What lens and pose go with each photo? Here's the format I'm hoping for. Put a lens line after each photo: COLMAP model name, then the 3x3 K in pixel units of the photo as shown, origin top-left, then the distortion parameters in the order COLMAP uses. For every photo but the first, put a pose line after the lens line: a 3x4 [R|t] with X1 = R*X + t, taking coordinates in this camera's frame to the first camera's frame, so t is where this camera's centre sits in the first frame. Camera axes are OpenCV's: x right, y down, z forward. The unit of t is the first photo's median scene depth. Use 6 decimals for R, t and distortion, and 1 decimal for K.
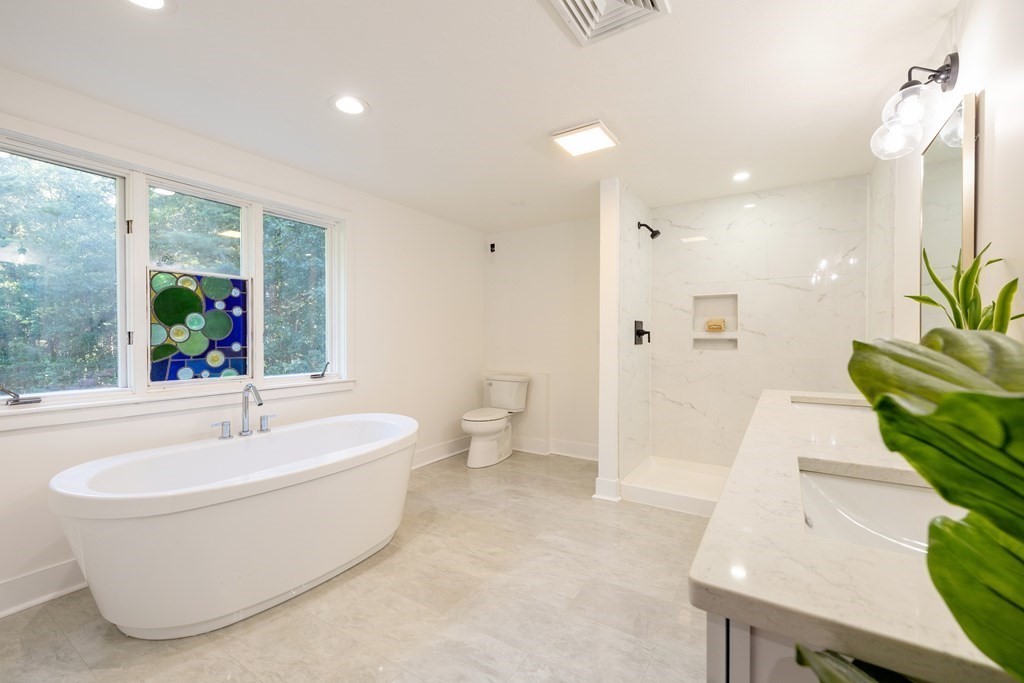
lens RADIAL K [[427.5, 0, 506.1], [0, 427.5, 341.7], [0, 0, 1]] dist [-0.000997, 0.000432]
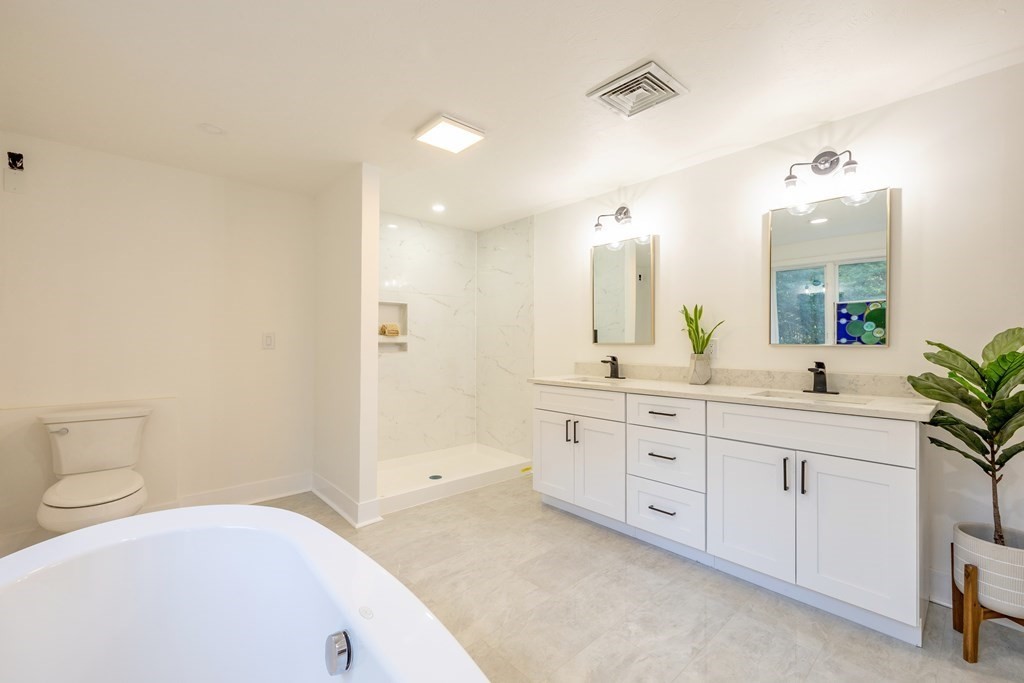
lens RADIAL K [[427.5, 0, 506.1], [0, 427.5, 341.7], [0, 0, 1]] dist [-0.000997, 0.000432]
pose [[0.264263, -0.004030, 0.964442, -0.761882], [0.001485, 0.999992, 0.003772, -0.020929], [-0.964449, 0.000436, 0.264267, 0.666980]]
